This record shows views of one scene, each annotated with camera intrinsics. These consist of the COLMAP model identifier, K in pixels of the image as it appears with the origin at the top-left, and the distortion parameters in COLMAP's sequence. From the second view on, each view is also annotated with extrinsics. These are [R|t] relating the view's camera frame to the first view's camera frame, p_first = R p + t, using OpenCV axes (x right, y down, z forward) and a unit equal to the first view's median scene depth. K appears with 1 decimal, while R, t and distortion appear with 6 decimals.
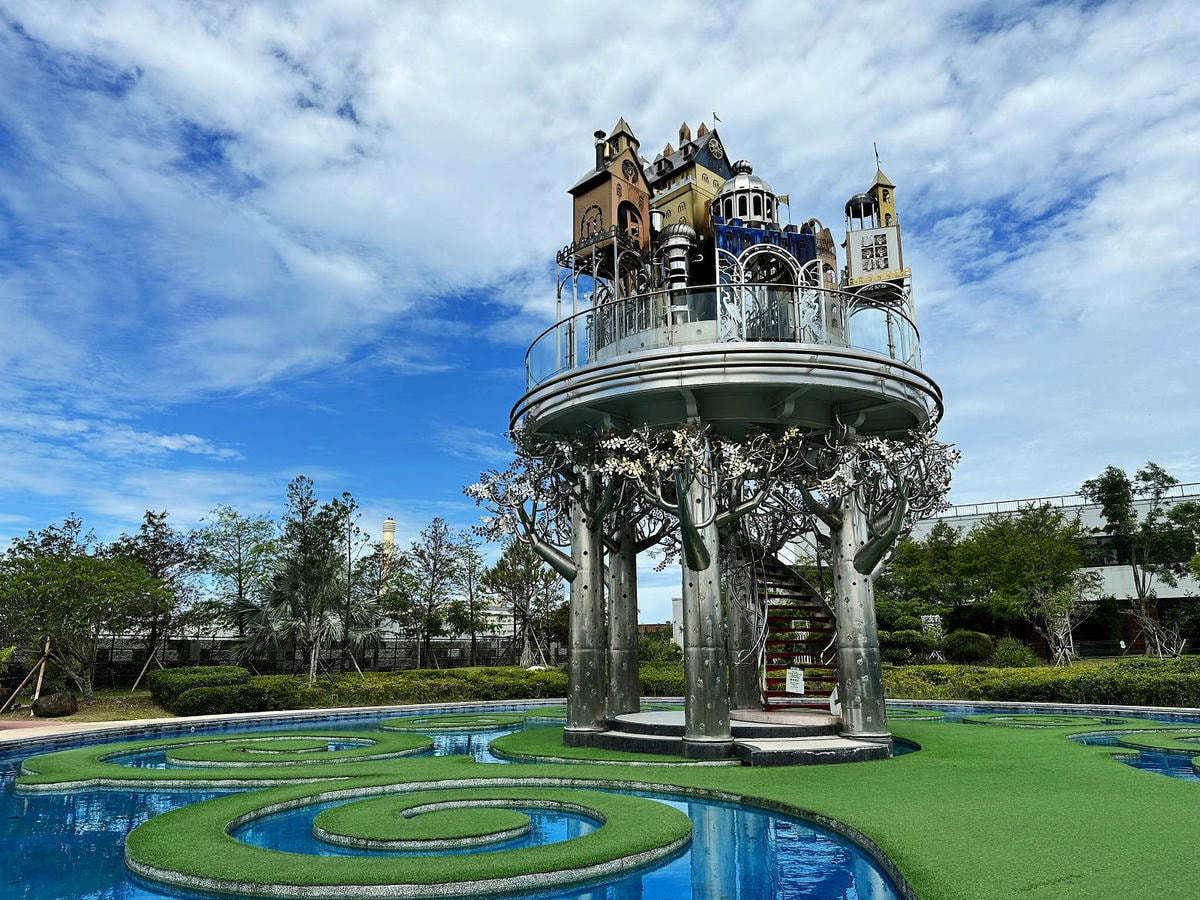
lens RADIAL K [[843.4, 0, 577.0], [0, 843.4, 443.5], [0, 0, 1]] dist [0.028411, -0.037934]
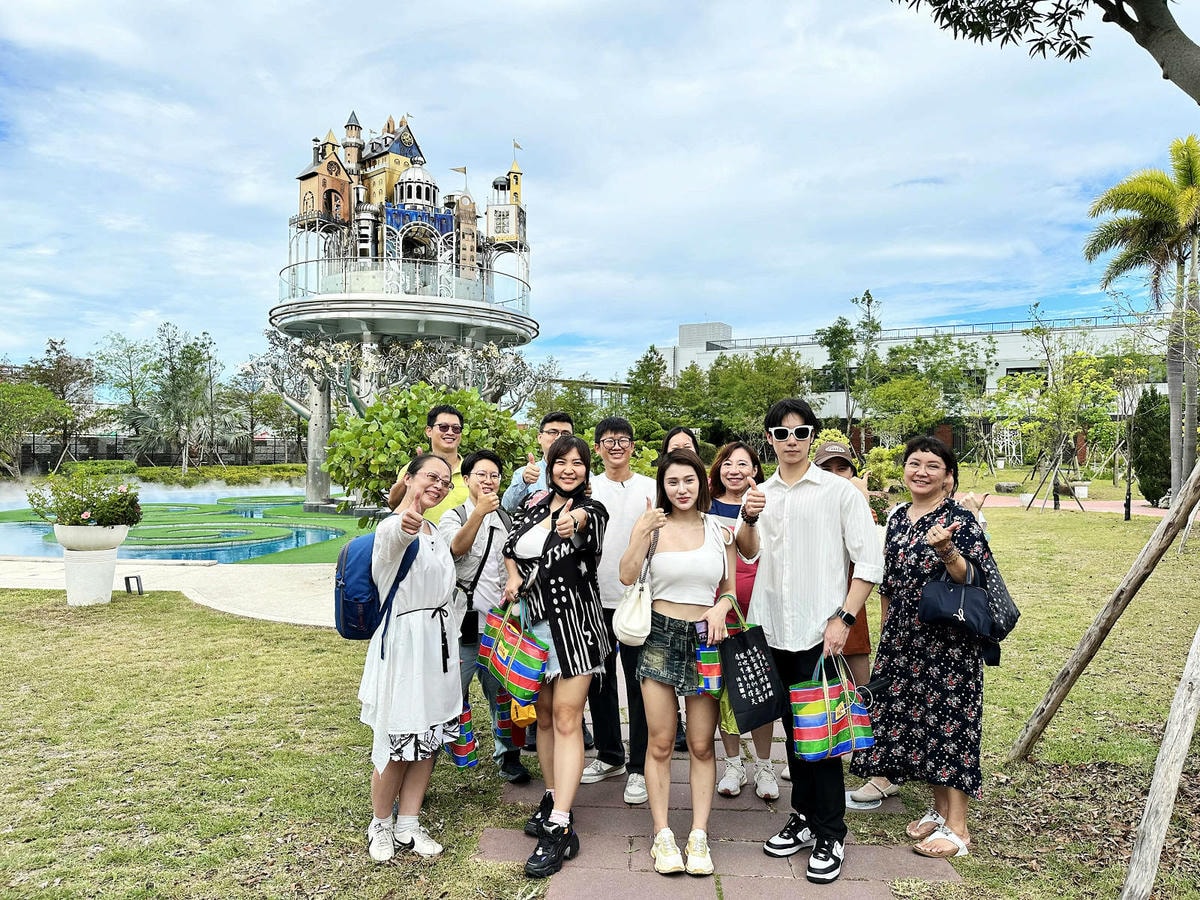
lens RADIAL K [[843.4, 0, 576.9], [0, 843.4, 447.9], [0, 0, 1]] dist [0.028411, -0.037934]
pose [[0.996990, 0.017175, 0.075605, 0.397917], [-0.035177, 0.969213, 0.243697, -0.212738], [-0.069092, -0.245623, 0.966900, -0.681928]]
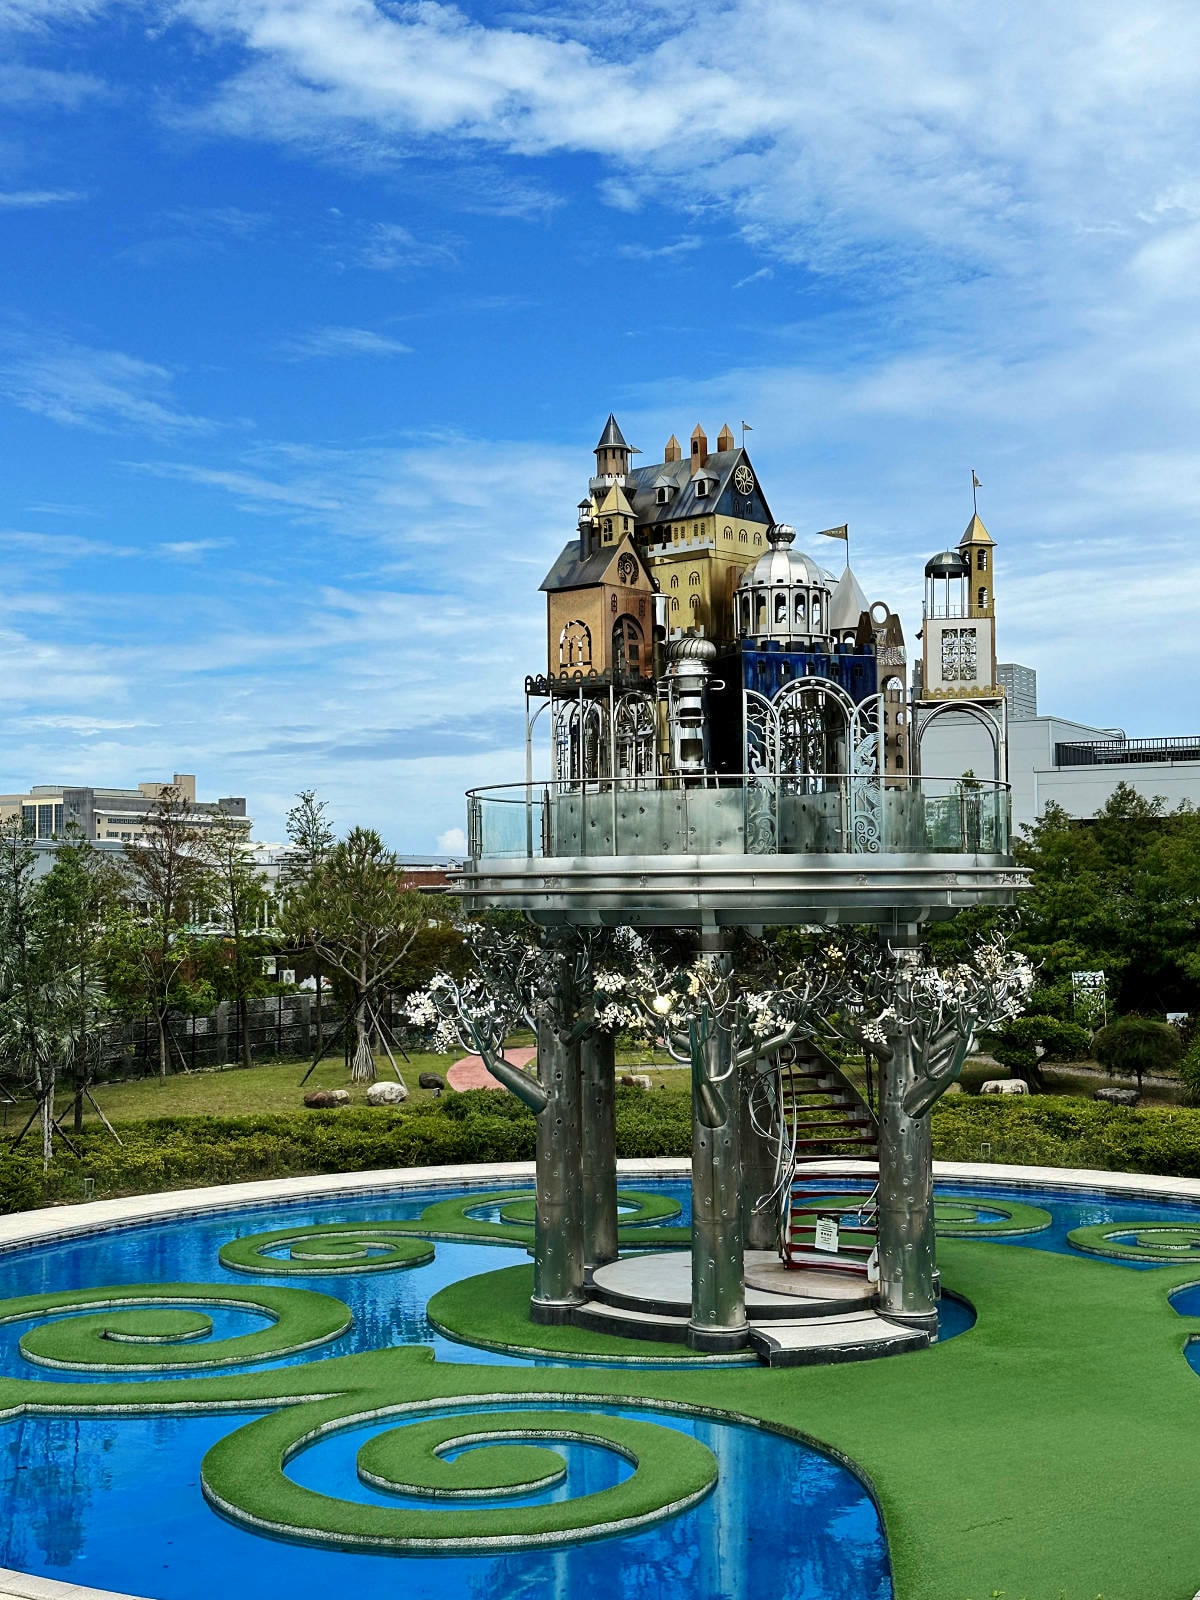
lens RADIAL K [[2030.3, 0, 576.1], [0, 2030.3, 791.2], [0, 0, 1]] dist [0.076104, 0.000000]
pose [[0.995928, -0.005924, 0.089954, -0.137267], [-0.011601, 0.981118, 0.193059, -0.462890], [-0.089399, -0.193317, 0.977055, -0.718397]]
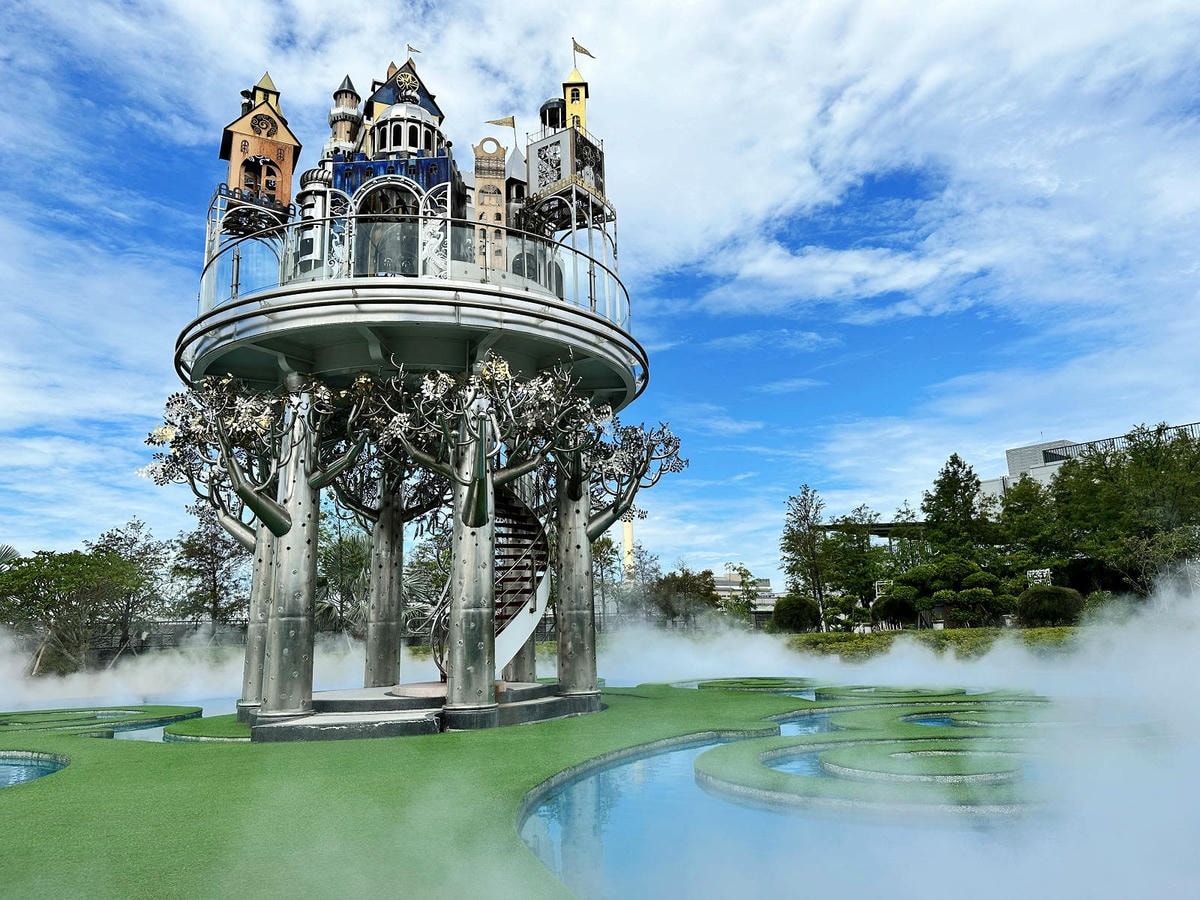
lens RADIAL K [[843.4, 0, 578.3], [0, 843.4, 448.9], [0, 0, 1]] dist [0.028411, -0.037934]
pose [[0.955705, -0.086185, -0.281425, 0.629701], [0.095783, 0.995191, 0.020504, 0.057141], [0.278305, -0.046552, 0.959364, 0.165791]]
